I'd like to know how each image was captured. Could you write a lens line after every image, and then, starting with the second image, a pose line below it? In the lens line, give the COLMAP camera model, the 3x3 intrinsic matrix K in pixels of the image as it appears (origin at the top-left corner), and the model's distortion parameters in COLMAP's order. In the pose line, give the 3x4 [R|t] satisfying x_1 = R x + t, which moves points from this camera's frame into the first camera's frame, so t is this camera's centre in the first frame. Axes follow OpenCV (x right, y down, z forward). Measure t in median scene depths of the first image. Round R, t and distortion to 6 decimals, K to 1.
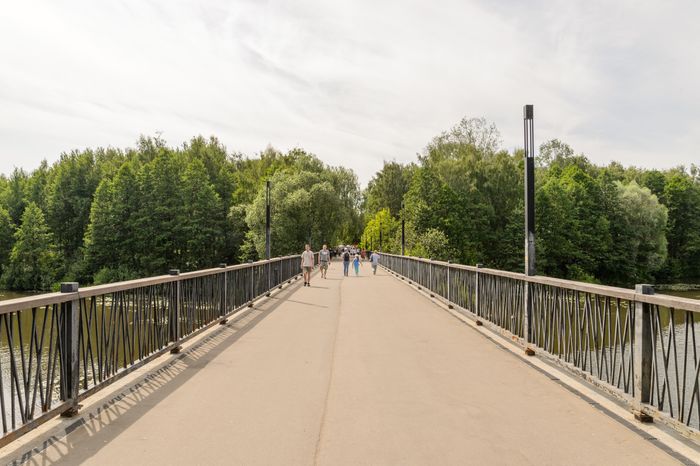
lens RADIAL K [[517.5, 0, 350.0], [0, 517.5, 233.0], [0, 0, 1]] dist [-0.009590, -0.000285]
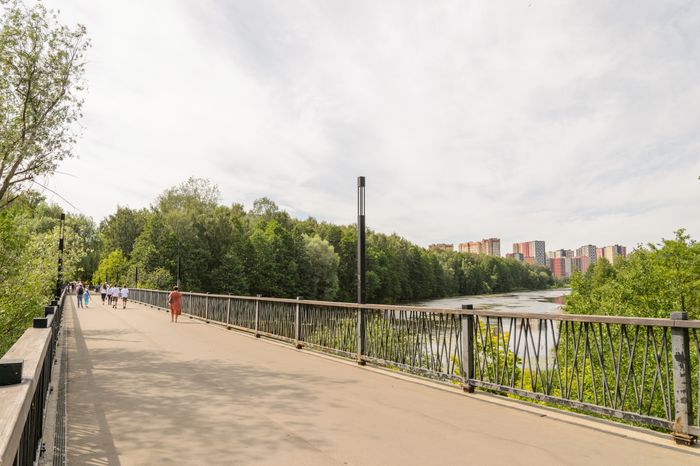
lens RADIAL K [[517.5, 0, 350.0], [0, 517.5, 233.0], [0, 0, 1]] dist [-0.009590, -0.000285]
pose [[0.874969, 0.049761, 0.481616, -0.034103], [-0.016526, 0.997195, -0.073006, -0.007429], [-0.483898, 0.055919, 0.873336, -0.250791]]
